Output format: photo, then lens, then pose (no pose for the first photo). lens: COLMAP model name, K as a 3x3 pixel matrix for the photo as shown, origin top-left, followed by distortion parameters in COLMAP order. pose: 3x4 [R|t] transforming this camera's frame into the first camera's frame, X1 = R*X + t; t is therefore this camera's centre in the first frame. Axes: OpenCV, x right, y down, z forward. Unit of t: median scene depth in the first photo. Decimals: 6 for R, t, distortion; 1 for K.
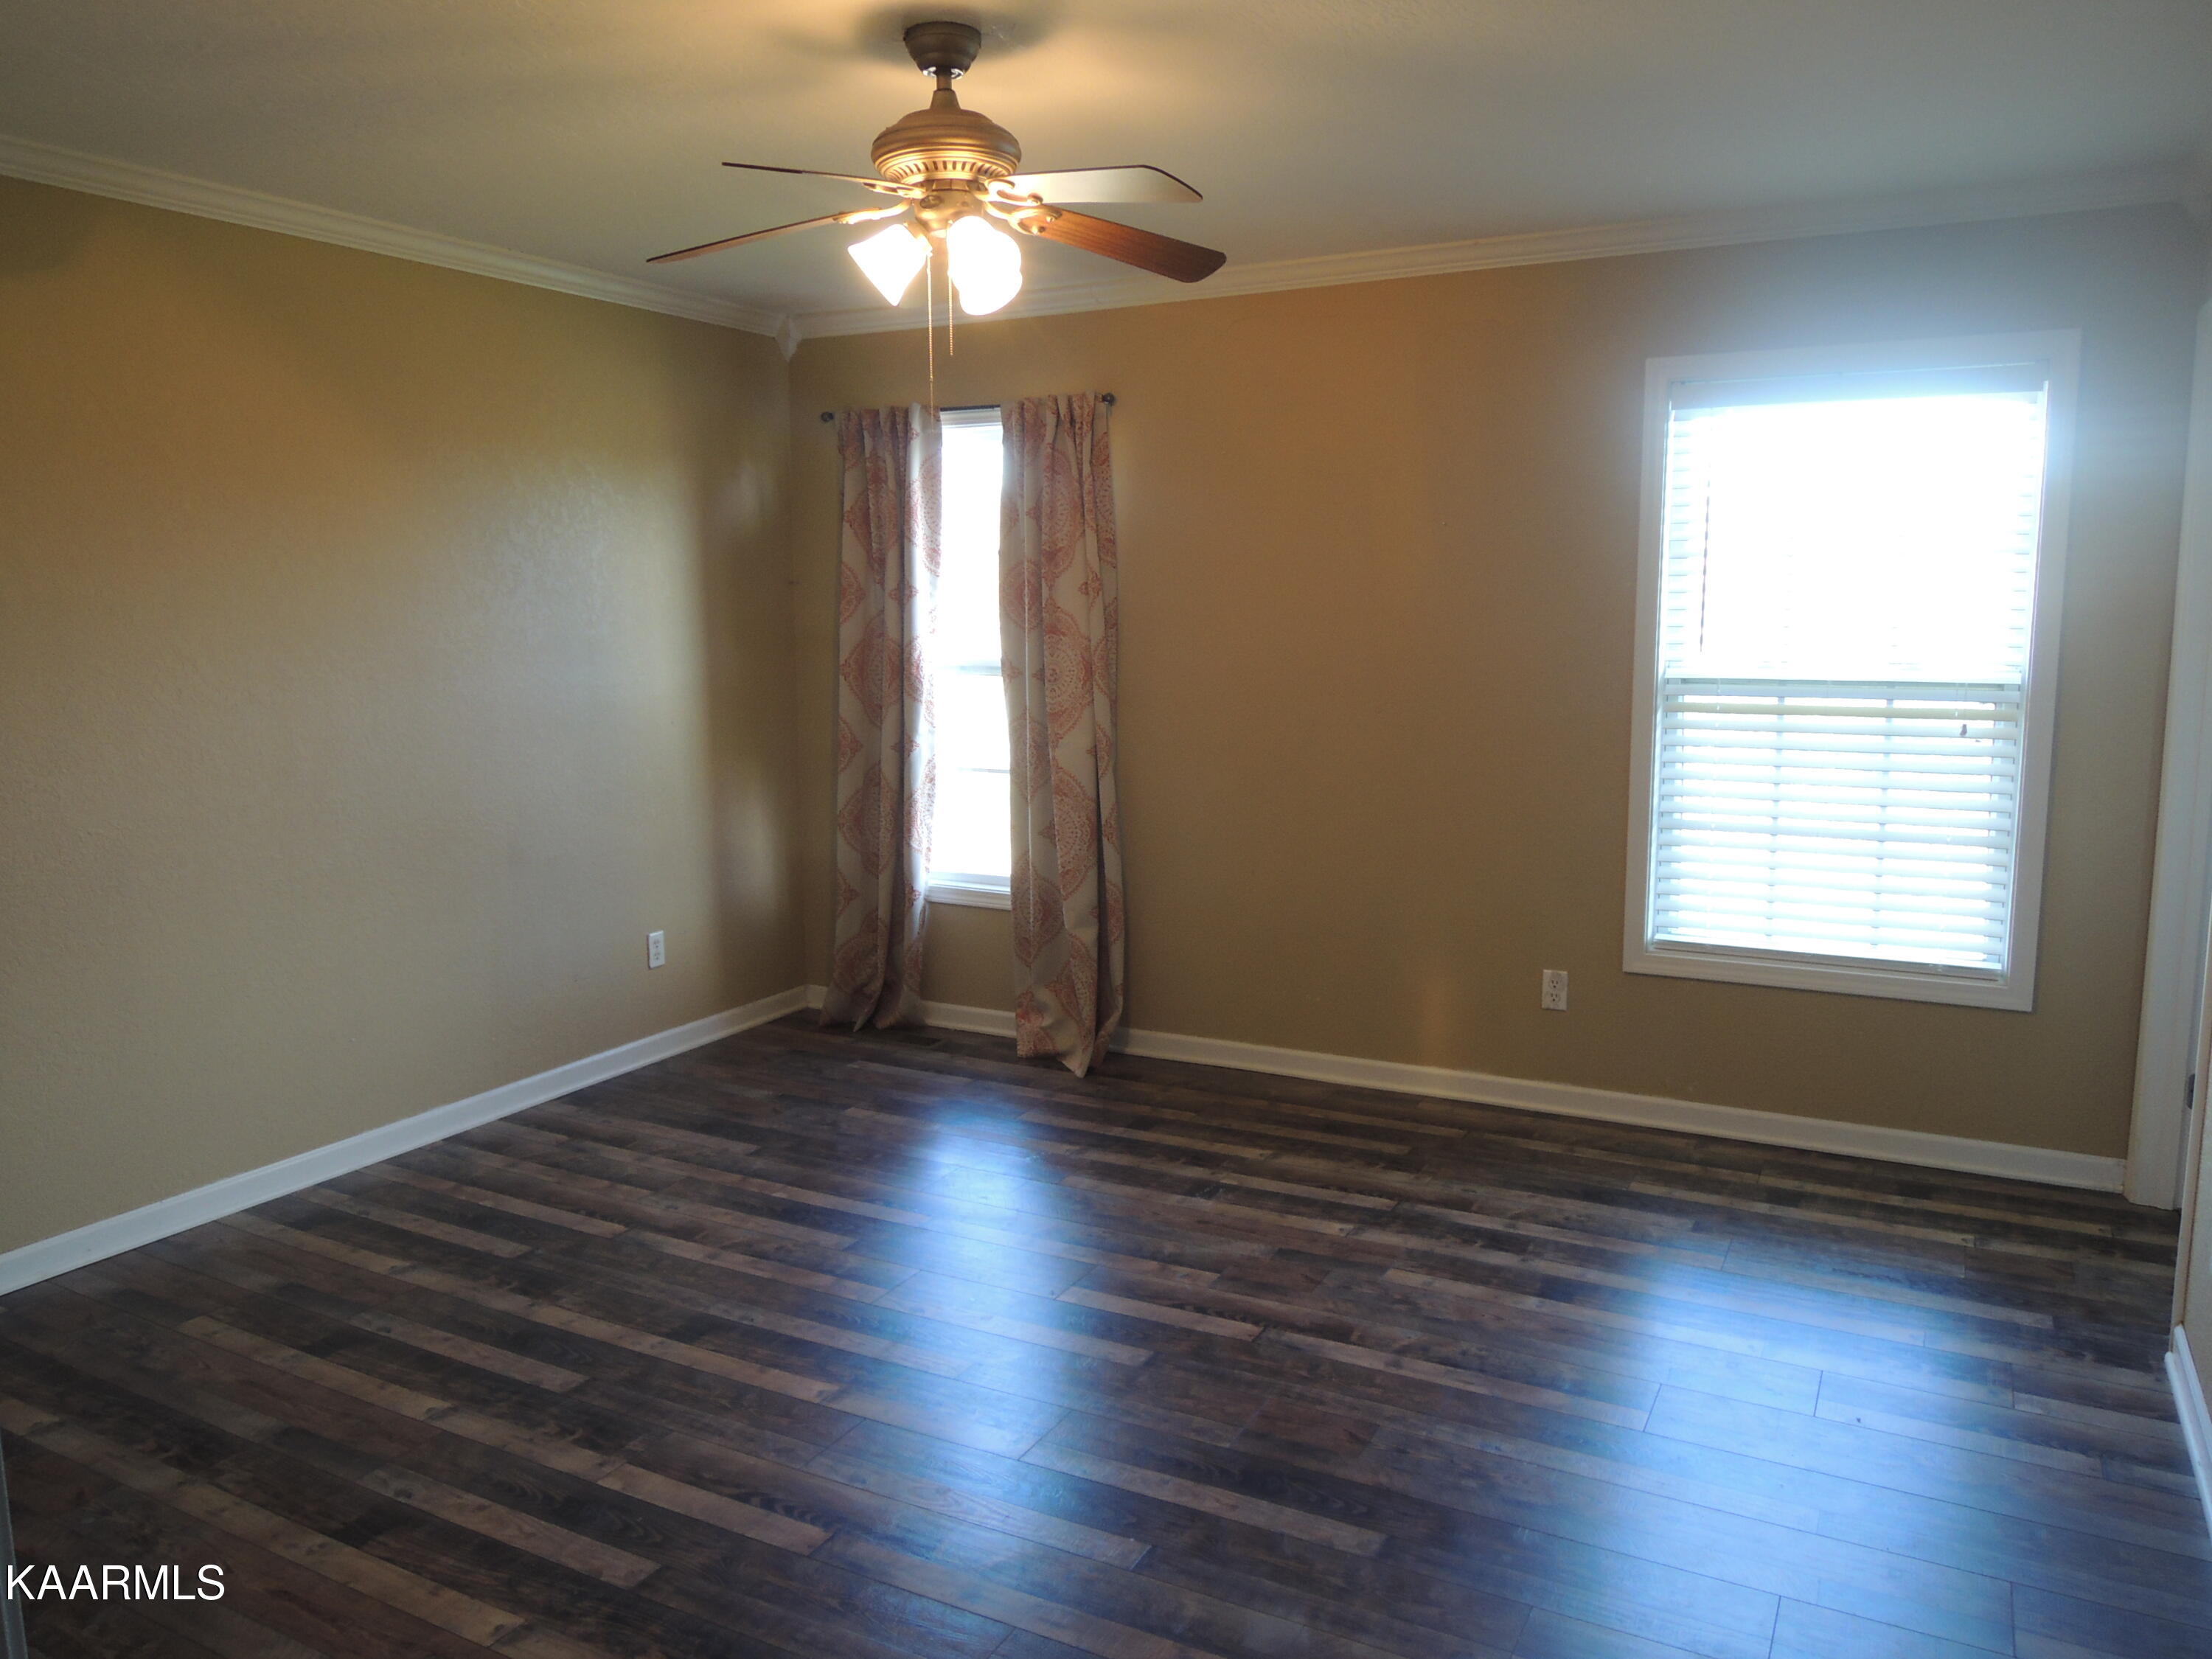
lens RADIAL K [[1582.0, 0, 1104.9], [0, 1582.0, 852.4], [0, 0, 1]] dist [-0.021739, -0.005040]
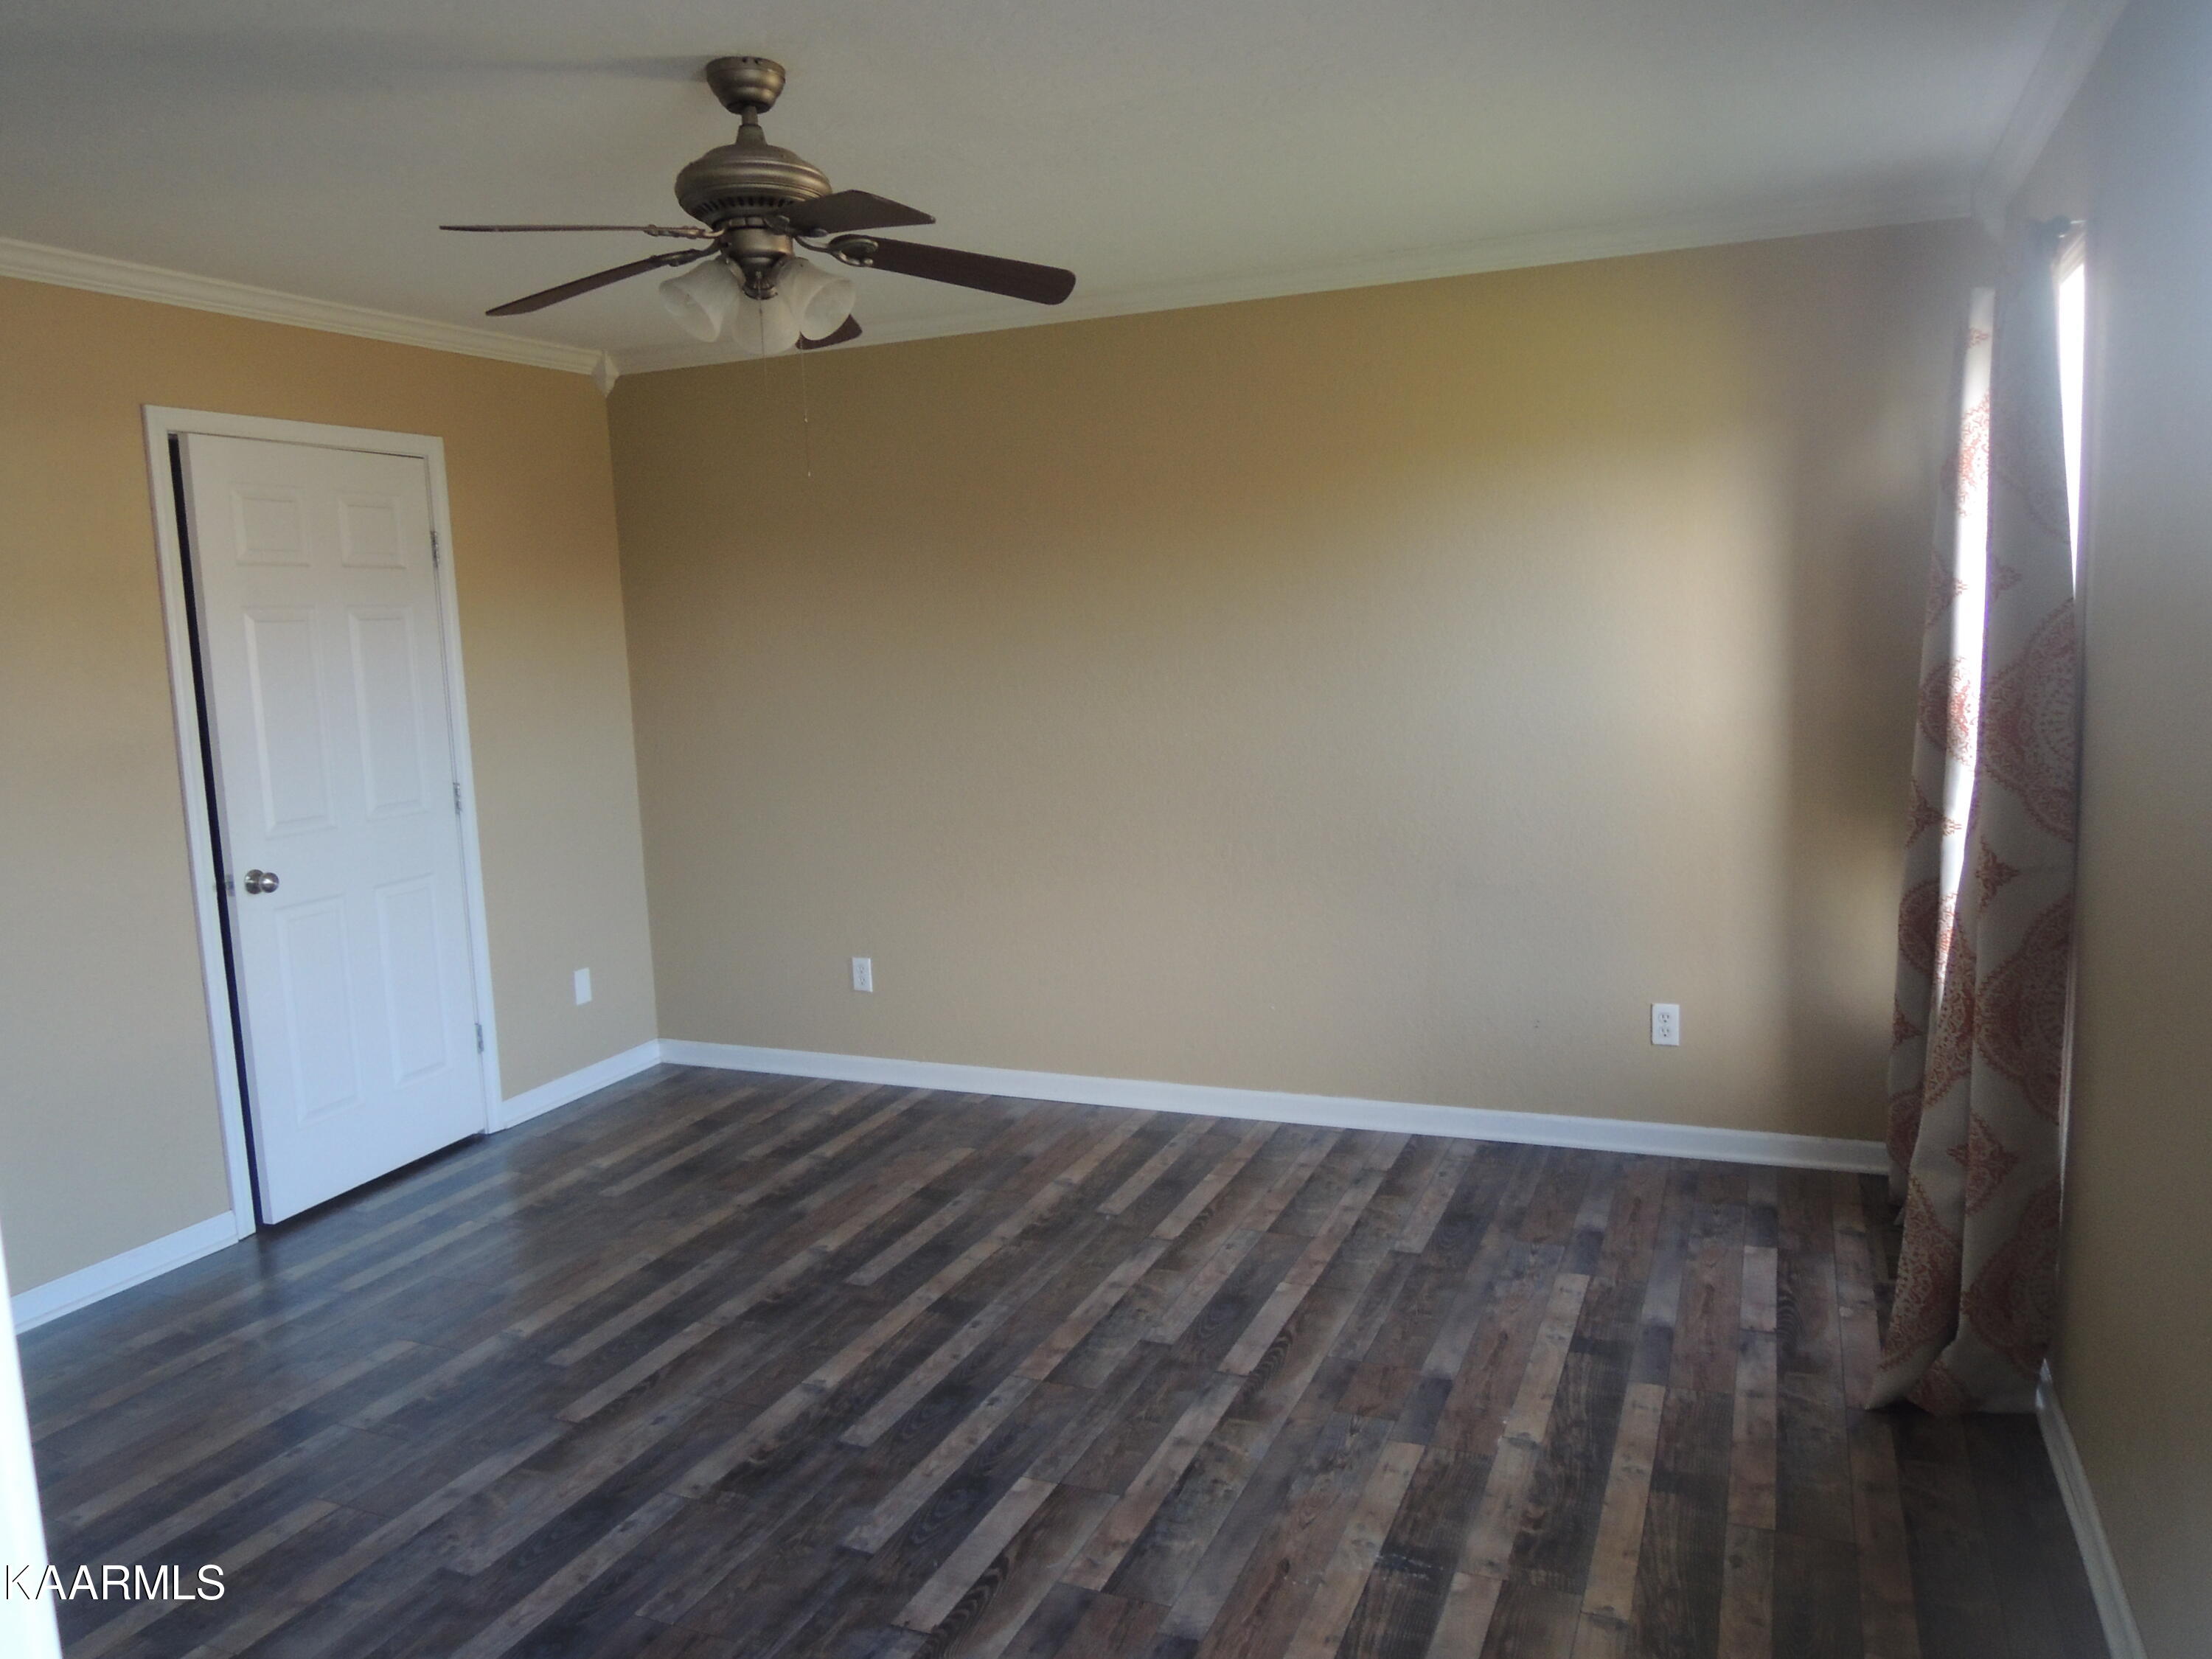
lens RADIAL K [[1582.0, 0, 1127.6], [0, 1582.0, 835.9], [0, 0, 1]] dist [-0.021739, -0.005040]
pose [[0.084156, 0.135886, -0.987144, 0.641724], [-0.118535, 0.984989, 0.125484, -0.137701], [0.989377, 0.106451, 0.099000, 0.805729]]
